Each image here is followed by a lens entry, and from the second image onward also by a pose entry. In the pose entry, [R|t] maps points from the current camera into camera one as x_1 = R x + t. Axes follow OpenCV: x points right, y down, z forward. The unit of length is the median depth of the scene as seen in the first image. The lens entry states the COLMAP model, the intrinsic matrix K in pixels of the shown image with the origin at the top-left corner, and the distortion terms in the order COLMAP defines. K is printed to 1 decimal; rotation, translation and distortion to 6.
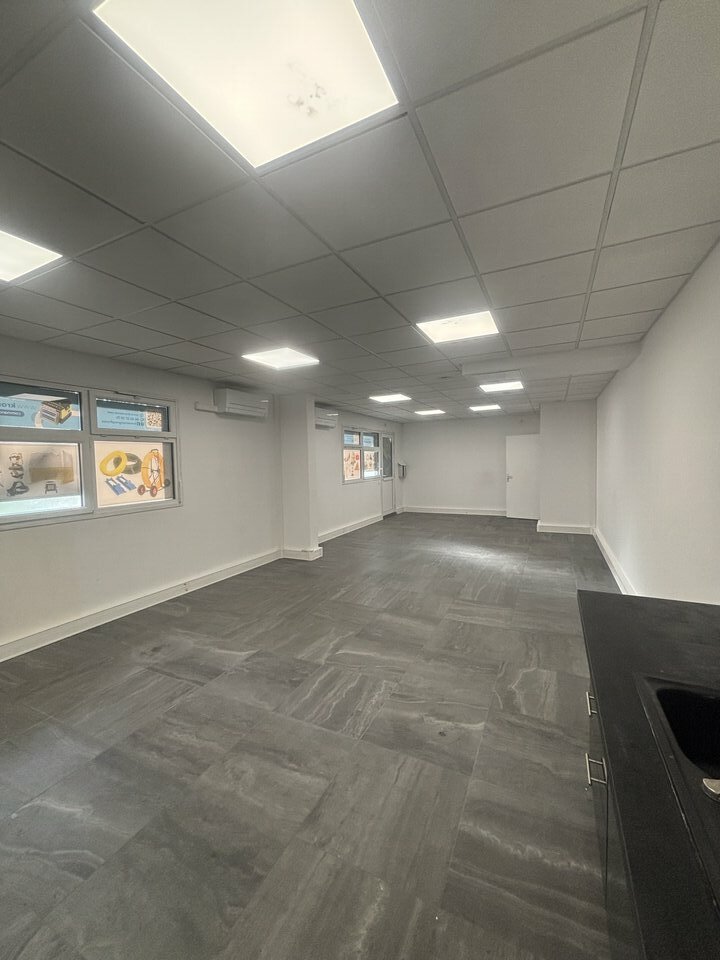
lens RADIAL K [[388.1, 0, 360.0], [0, 388.1, 480.0], [0, 0, 1]] dist [-0.001471, 0.000563]
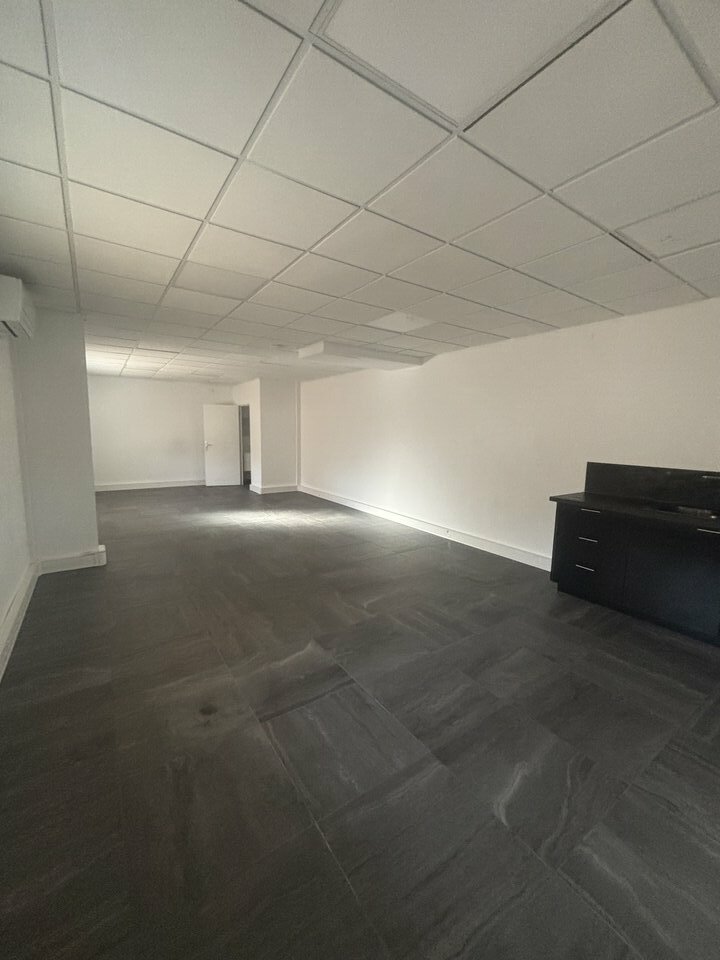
lens RADIAL K [[388.1, 0, 360.0], [0, 388.1, 480.0], [0, 0, 1]] dist [-0.001471, 0.000563]
pose [[0.488186, -0.075974, 0.869426, -1.071572], [0.010037, 0.996627, 0.081453, 0.008880], [-0.872682, -0.031038, 0.487302, 0.553472]]
